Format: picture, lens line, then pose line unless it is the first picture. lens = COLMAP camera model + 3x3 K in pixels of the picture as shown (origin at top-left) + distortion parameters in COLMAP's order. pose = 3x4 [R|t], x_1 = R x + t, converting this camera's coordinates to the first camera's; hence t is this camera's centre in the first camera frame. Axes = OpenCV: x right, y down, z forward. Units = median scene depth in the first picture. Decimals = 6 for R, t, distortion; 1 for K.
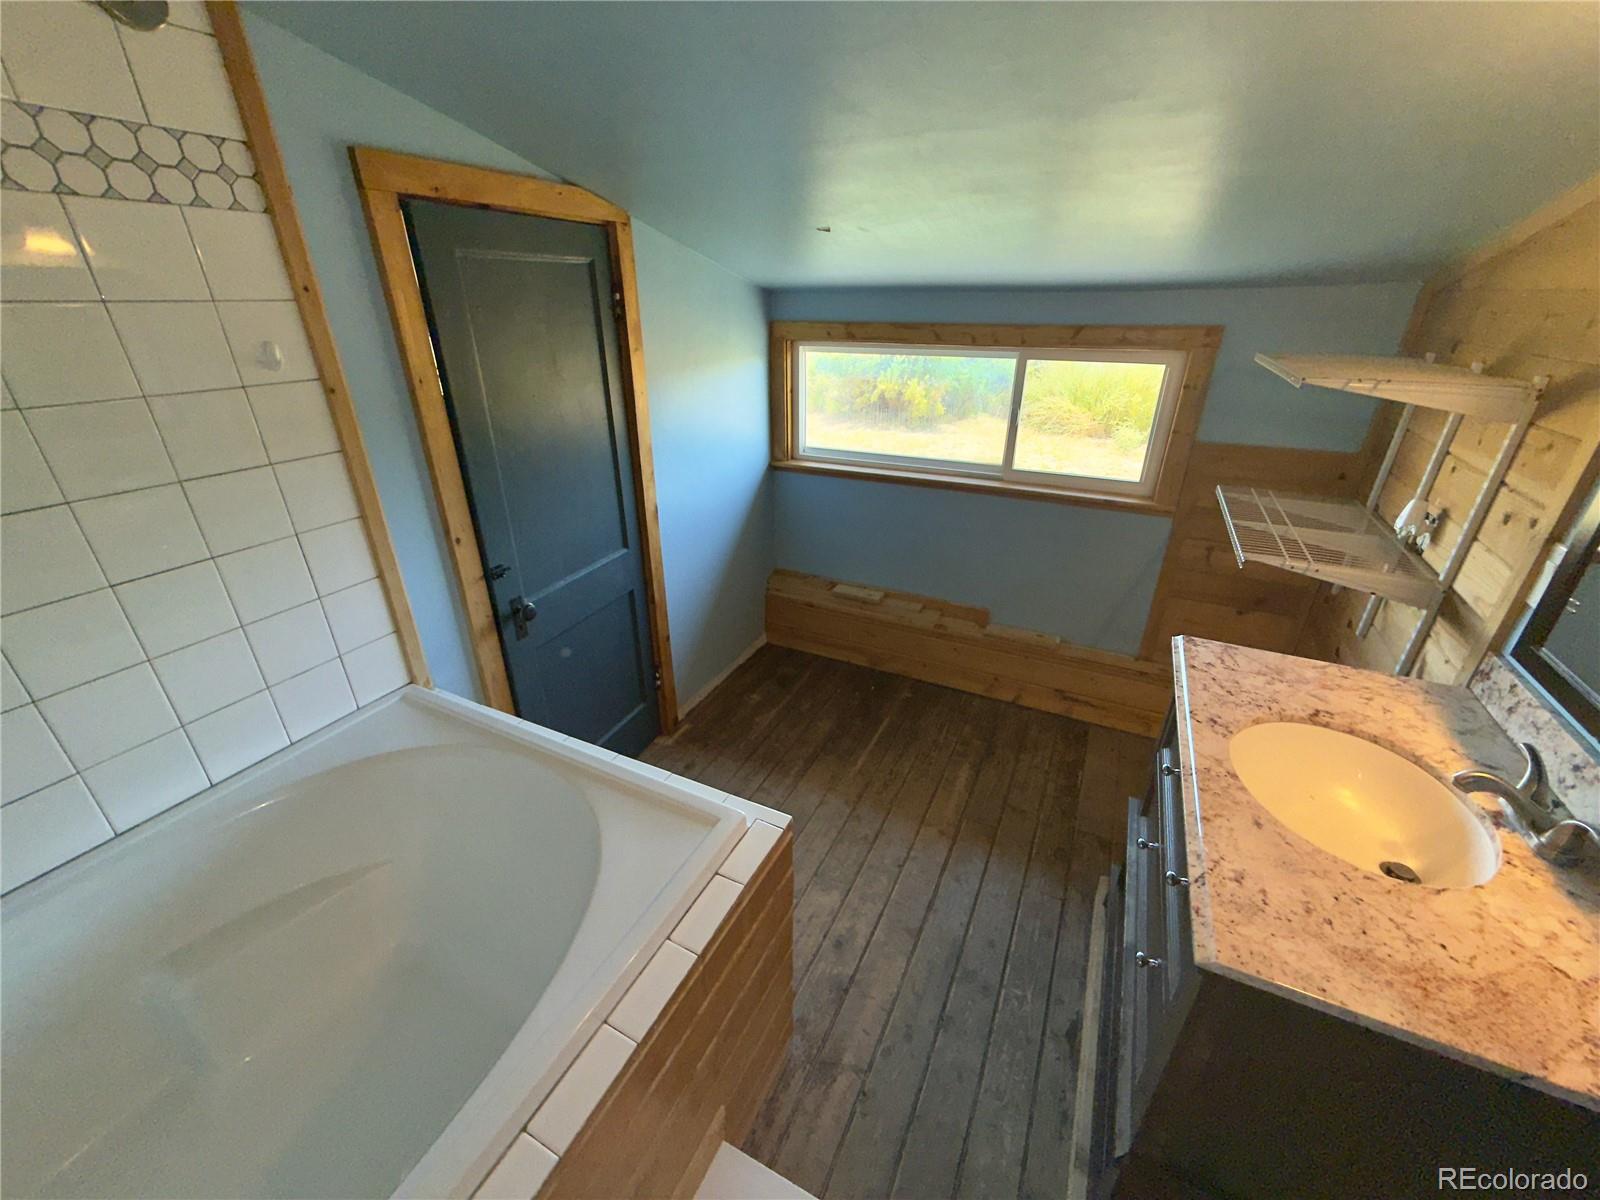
lens RADIAL K [[638.8, 0, 785.9], [0, 638.8, 609.1], [0, 0, 1]] dist [0.001635, -0.000319]
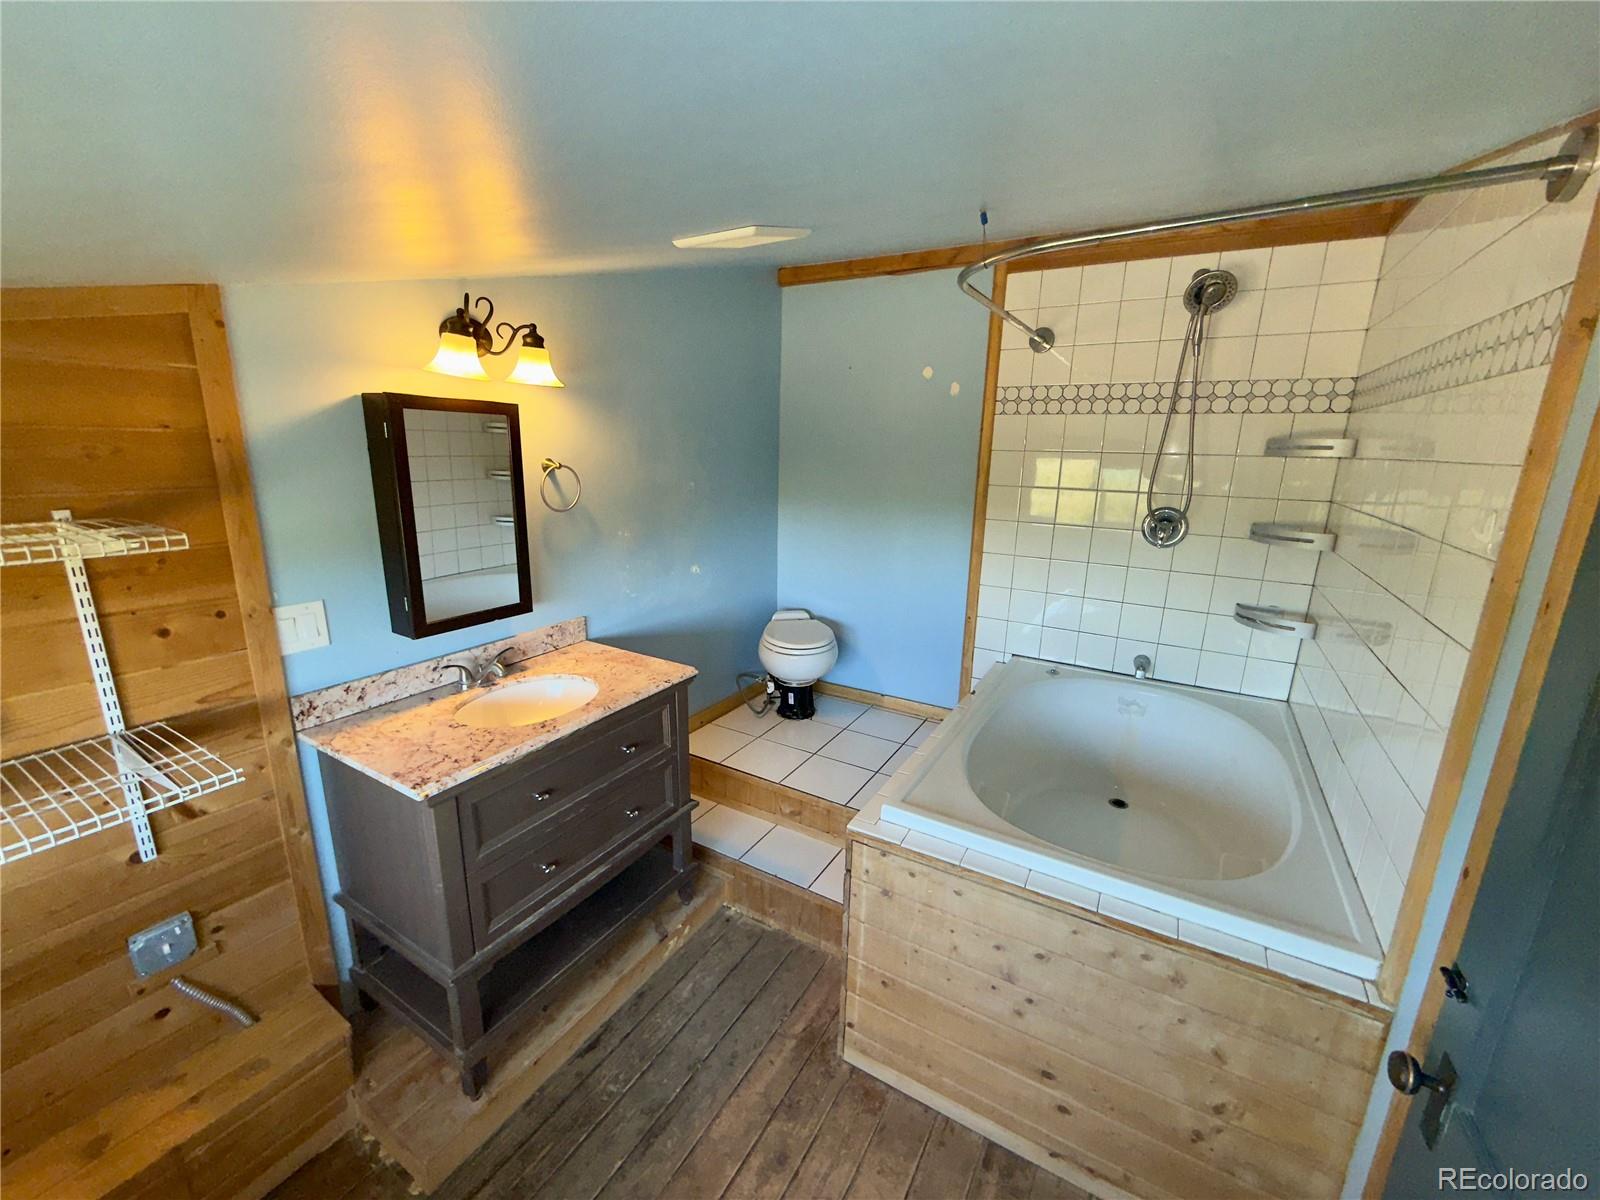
lens RADIAL K [[638.8, 0, 793.1], [0, 638.8, 594.2], [0, 0, 1]] dist [0.001635, -0.000319]
pose [[-0.996920, -0.015586, 0.076862, 0.020412], [0.036915, 0.771438, 0.635233, -0.802597], [-0.069195, 0.636114, -0.768486, 1.630870]]
